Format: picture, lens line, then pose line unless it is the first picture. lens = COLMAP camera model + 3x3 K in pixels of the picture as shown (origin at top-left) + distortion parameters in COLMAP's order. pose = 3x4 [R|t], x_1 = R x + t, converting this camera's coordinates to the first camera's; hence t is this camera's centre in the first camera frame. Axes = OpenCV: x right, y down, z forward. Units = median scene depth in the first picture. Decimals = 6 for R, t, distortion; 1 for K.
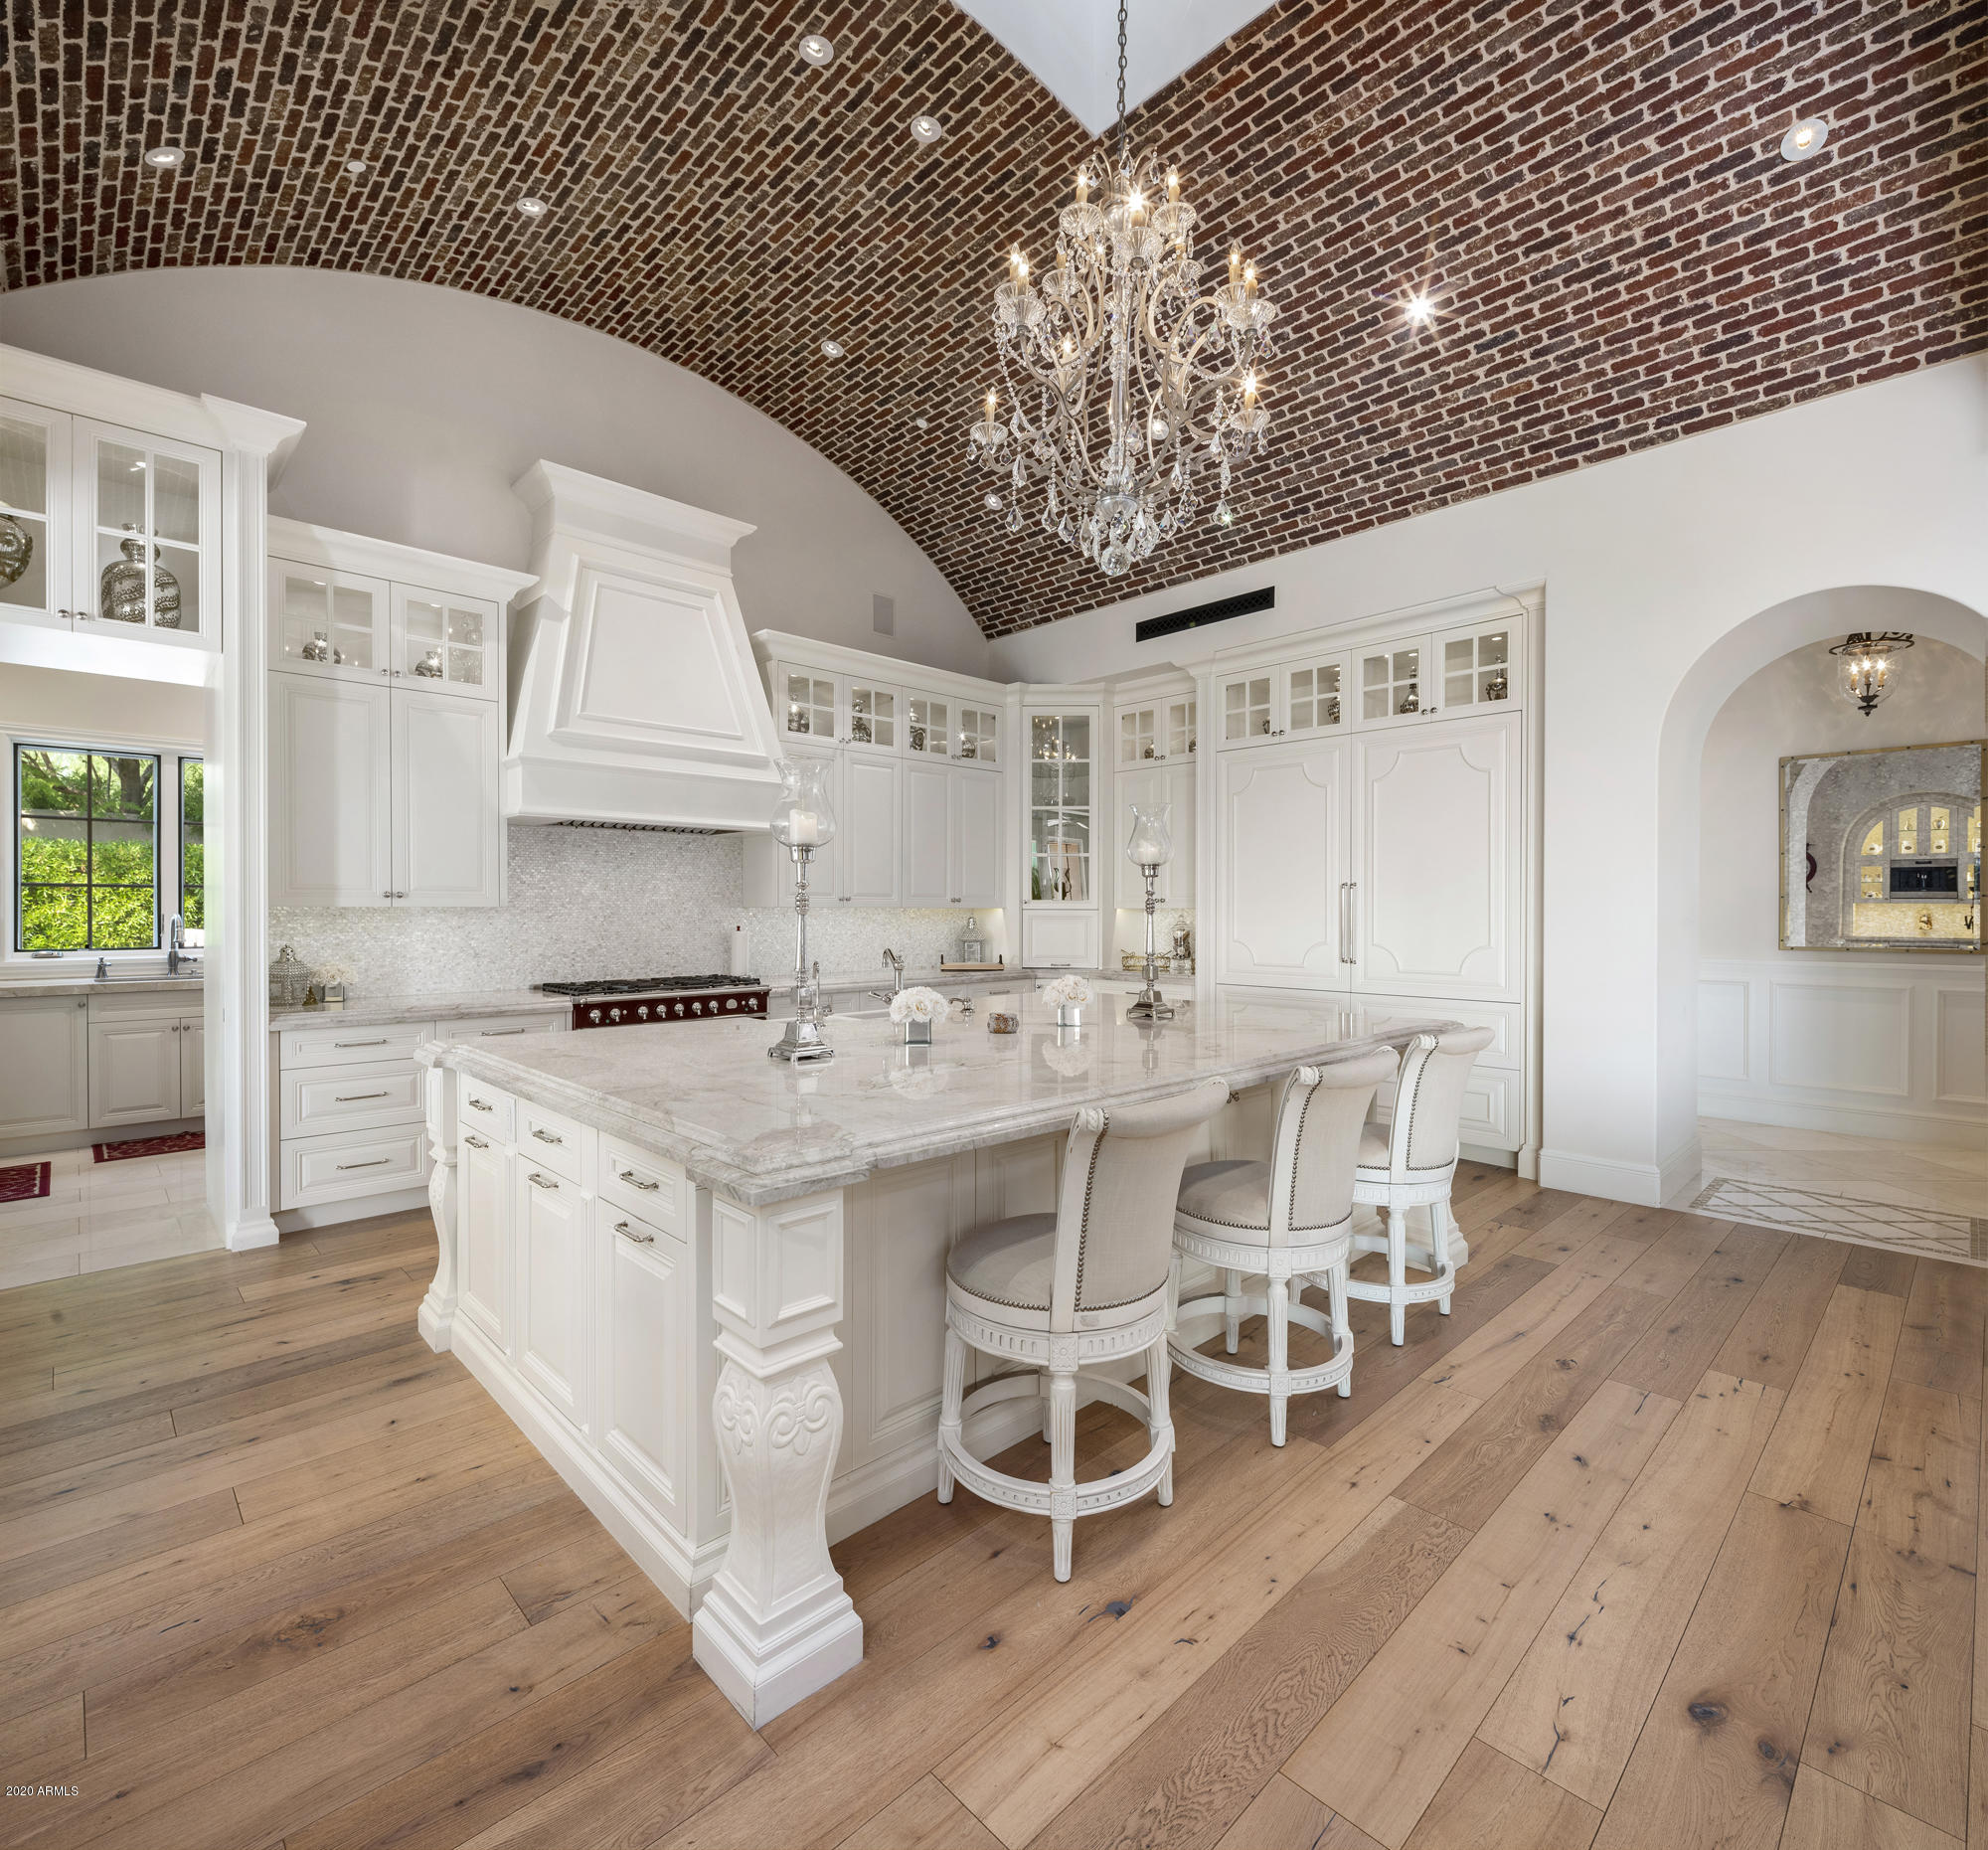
lens RADIAL K [[961.5, 0, 998.0], [0, 961.5, 921.7], [0, 0, 1]] dist [-0.014558, 0.000785]
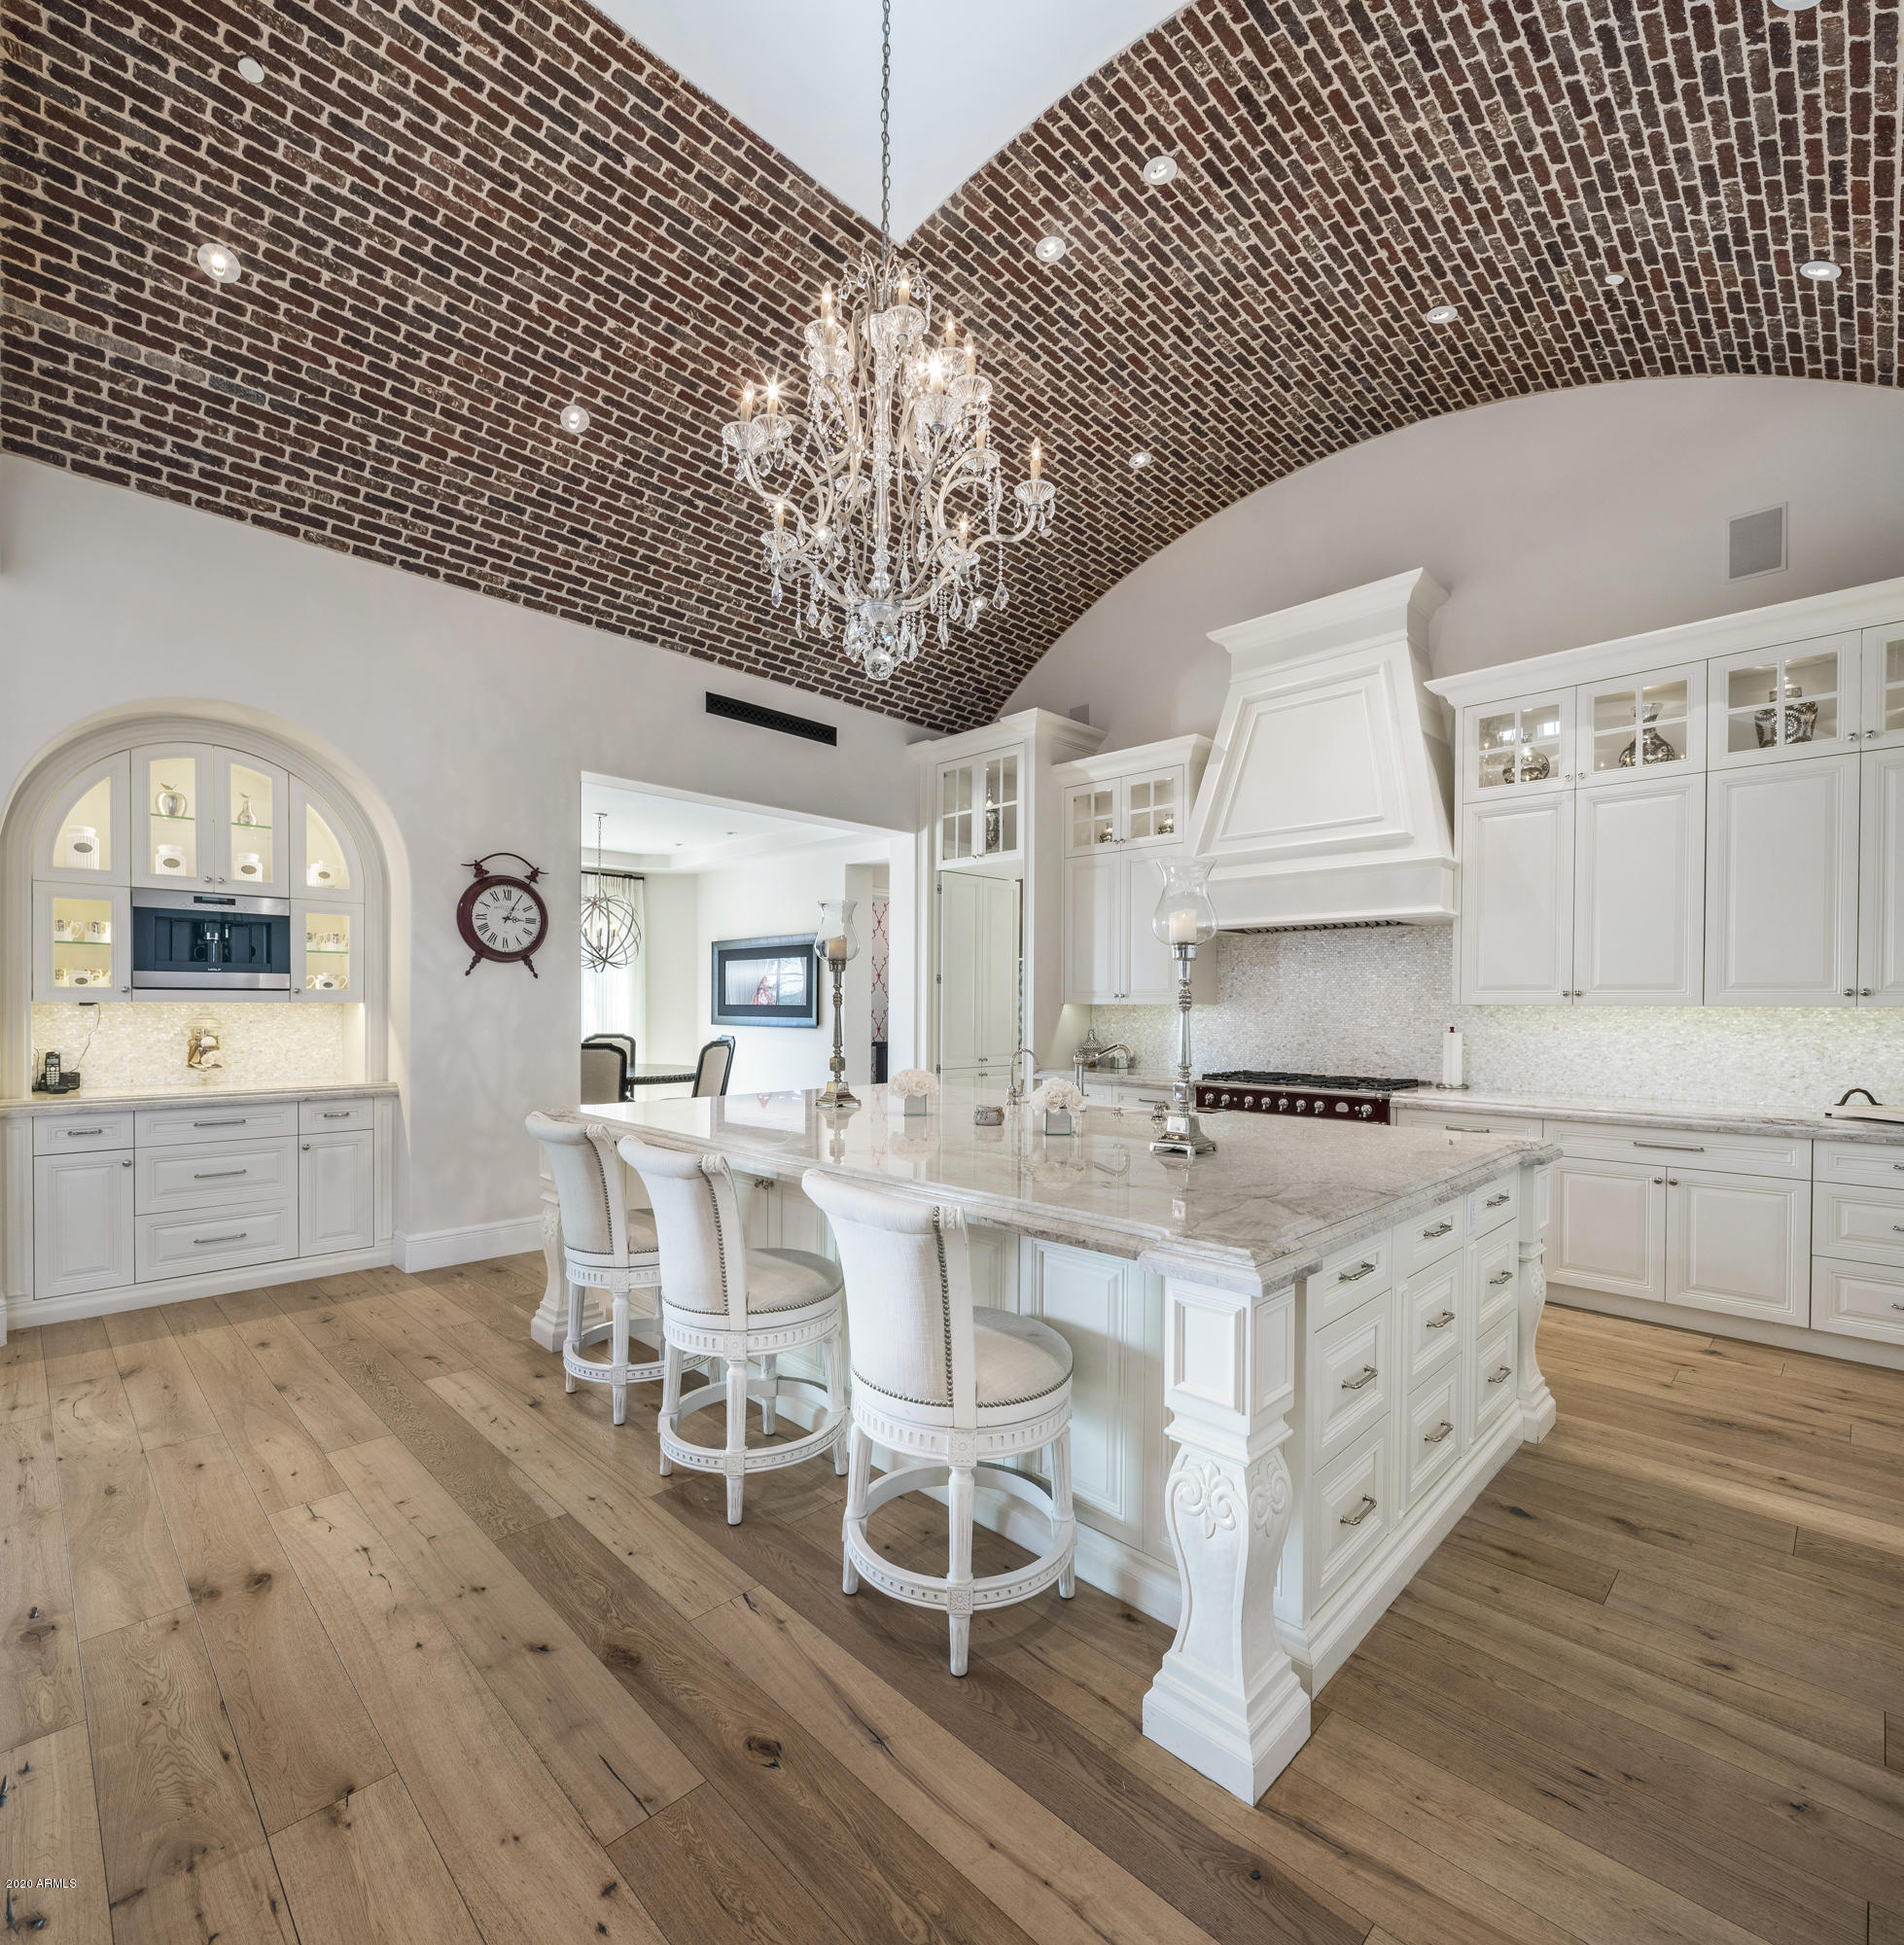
lens RADIAL K [[932.7, 0, 935.2], [0, 932.7, 1015.2], [0, 0, 1]] dist [0.002384, -0.000567]
pose [[0.021207, 0.010152, -0.999724, 0.714699], [-0.011031, 0.999890, 0.009919, -0.010649], [0.999714, 0.010818, 0.021316, 0.652508]]
